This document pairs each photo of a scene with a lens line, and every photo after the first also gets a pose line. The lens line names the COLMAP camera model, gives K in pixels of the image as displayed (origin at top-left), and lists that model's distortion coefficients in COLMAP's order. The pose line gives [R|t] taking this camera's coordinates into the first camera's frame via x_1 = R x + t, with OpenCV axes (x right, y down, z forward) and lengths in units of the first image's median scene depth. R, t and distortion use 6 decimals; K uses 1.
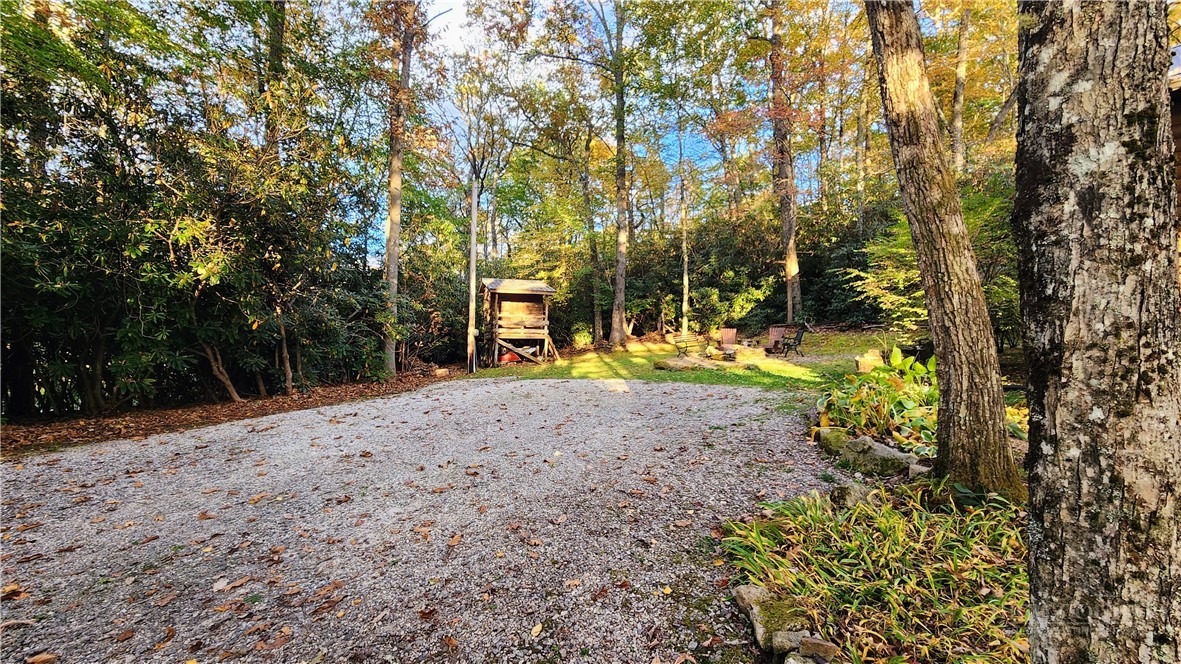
lens RADIAL K [[484.8, 0, 589.1], [0, 484.8, 333.3], [0, 0, 1]] dist [-0.005330, 0.001479]
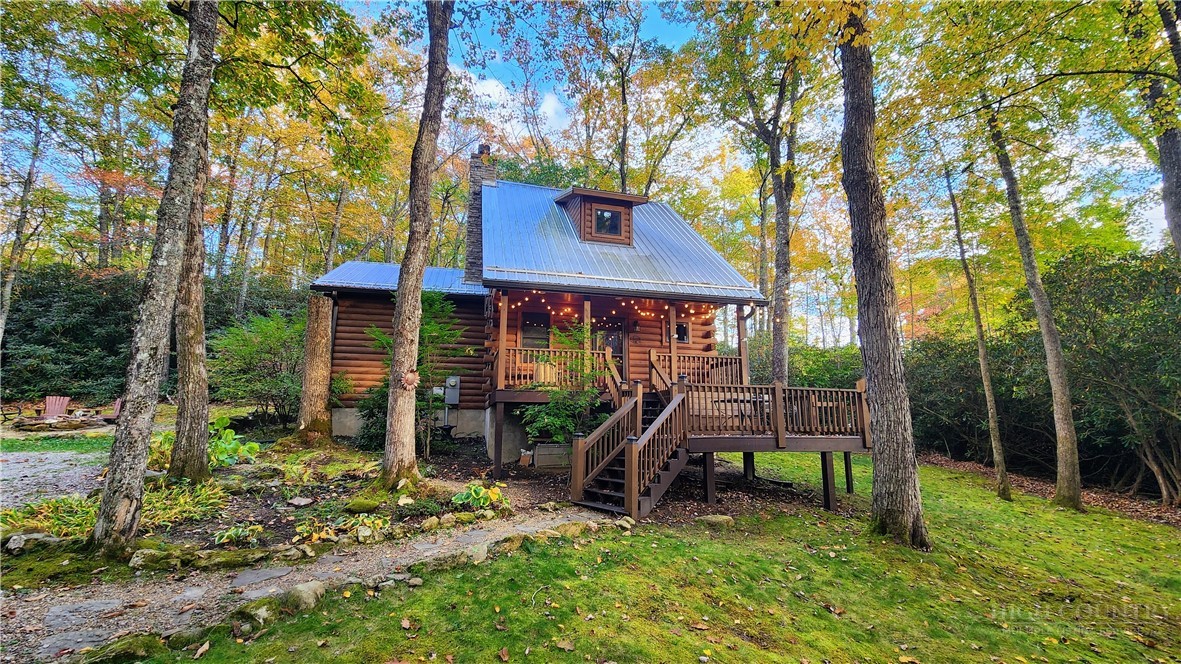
lens RADIAL K [[484.8, 0, 585.2], [0, 484.8, 330.1], [0, 0, 1]] dist [-0.005330, 0.001479]
pose [[0.465856, 0.173003, 0.867784, -0.258866], [-0.027511, 0.983059, -0.181216, 0.022143], [-0.884433, 0.060547, 0.462723, -1.341346]]
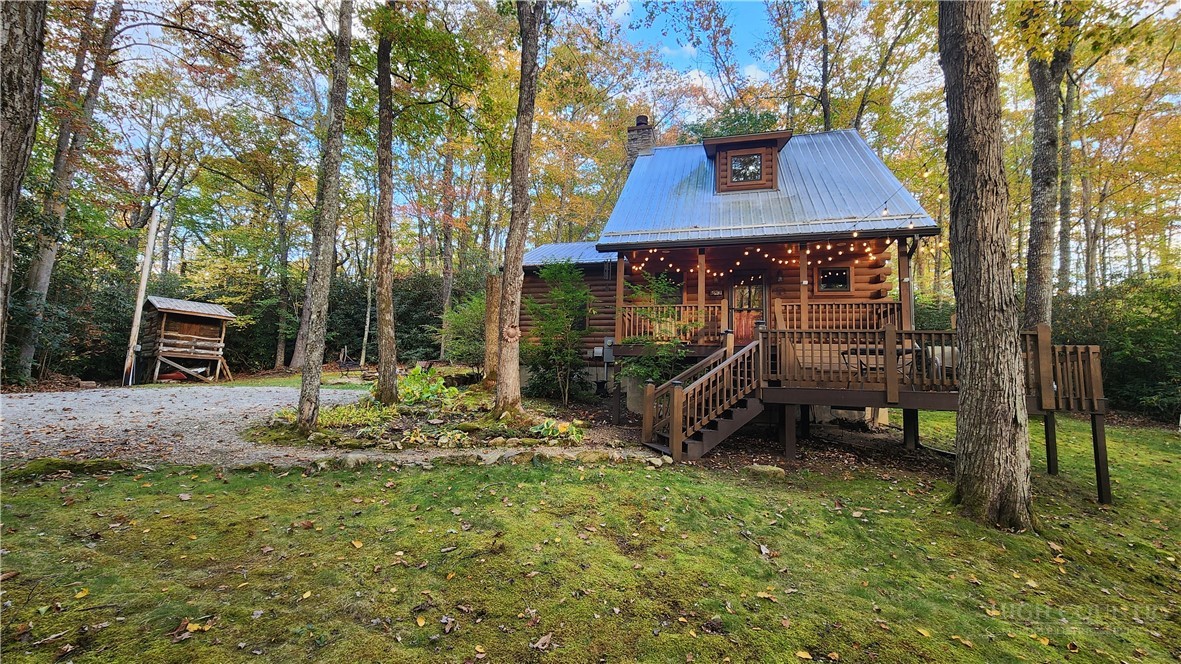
lens RADIAL K [[484.8, 0, 585.5], [0, 484.8, 332.3], [0, 0, 1]] dist [-0.005330, 0.001479]
pose [[0.849842, 0.096473, 0.518133, 0.243298], [-0.051041, 0.993548, -0.101275, 0.108868], [-0.524560, 0.059622, 0.849283, -2.094750]]
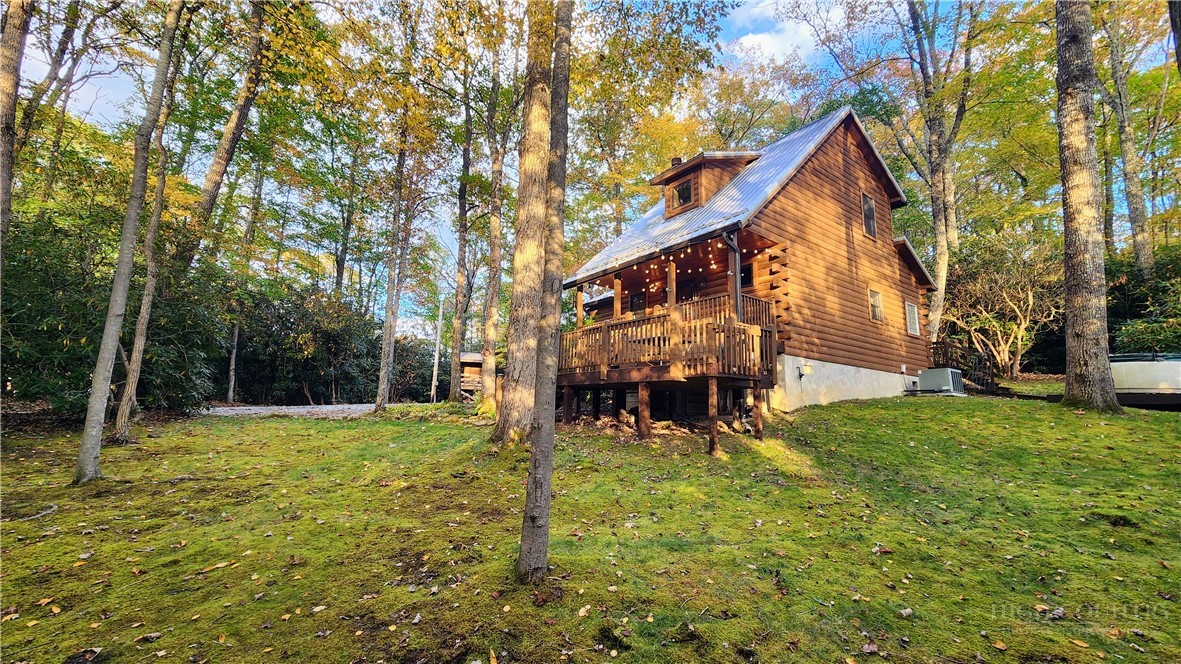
lens RADIAL K [[484.8, 0, 594.9], [0, 484.8, 329.9], [0, 0, 1]] dist [-0.005330, 0.001479]
pose [[0.996211, 0.009317, -0.086474, 2.541944], [-0.021984, 0.988934, -0.146720, 0.263140], [0.084150, 0.148065, 0.985391, -3.789847]]
